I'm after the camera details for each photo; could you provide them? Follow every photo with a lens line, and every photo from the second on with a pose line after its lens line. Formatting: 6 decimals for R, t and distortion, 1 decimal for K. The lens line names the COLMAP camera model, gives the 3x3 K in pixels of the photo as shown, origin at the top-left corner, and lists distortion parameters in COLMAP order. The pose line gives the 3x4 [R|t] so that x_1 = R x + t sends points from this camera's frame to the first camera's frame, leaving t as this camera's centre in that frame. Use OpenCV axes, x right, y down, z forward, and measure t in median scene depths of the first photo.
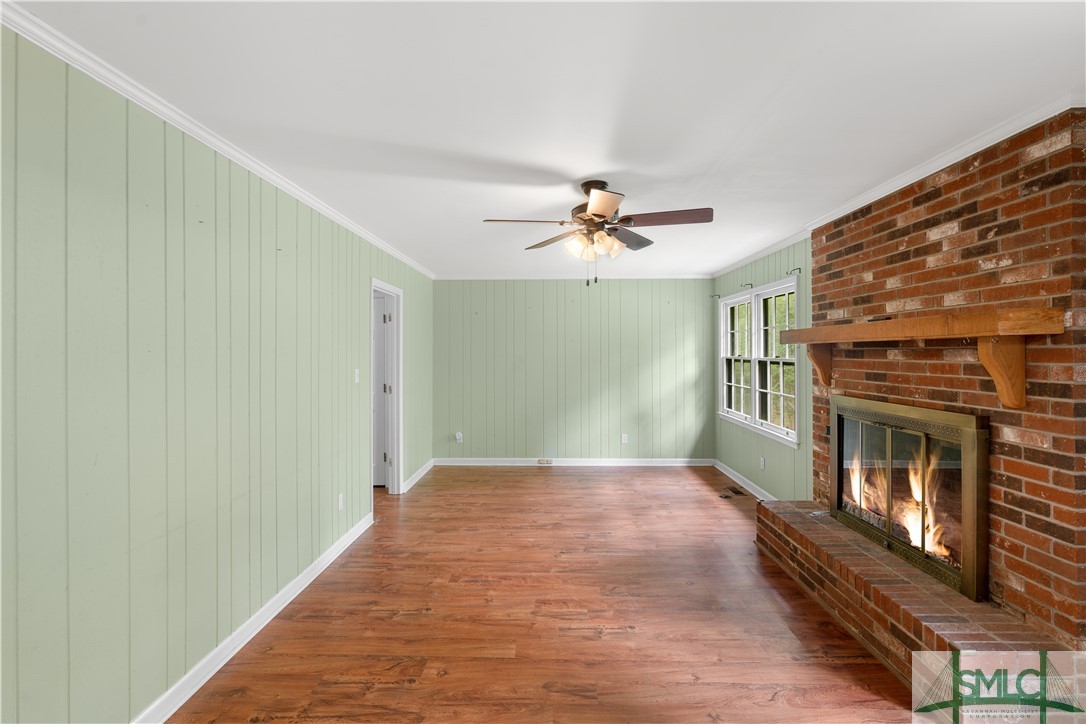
lens RADIAL K [[494.3, 0, 546.0], [0, 494.3, 350.5], [0, 0, 1]] dist [-0.001456, -0.000110]
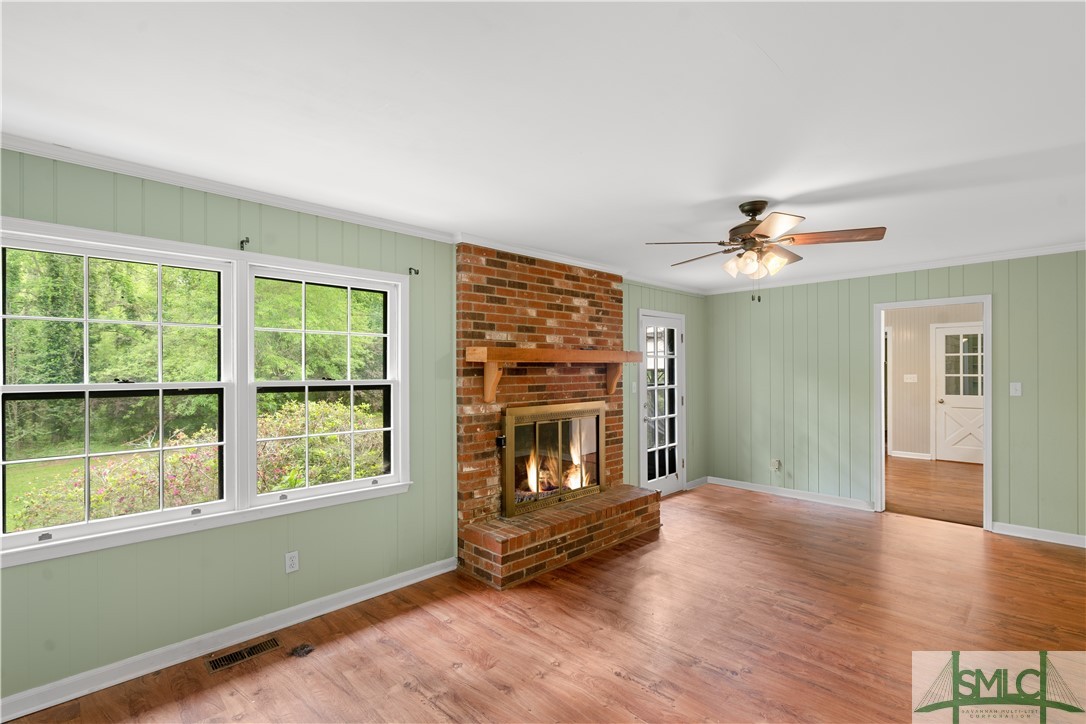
lens RADIAL K [[497.0, 0, 540.7], [0, 497.0, 372.7], [0, 0, 1]] dist [-0.003322, -0.000306]
pose [[-0.706739, 0.000125, 0.707475, -0.314612], [0.004052, 0.999984, 0.003871, 0.005457], [-0.707463, 0.005602, -0.706728, 2.047598]]
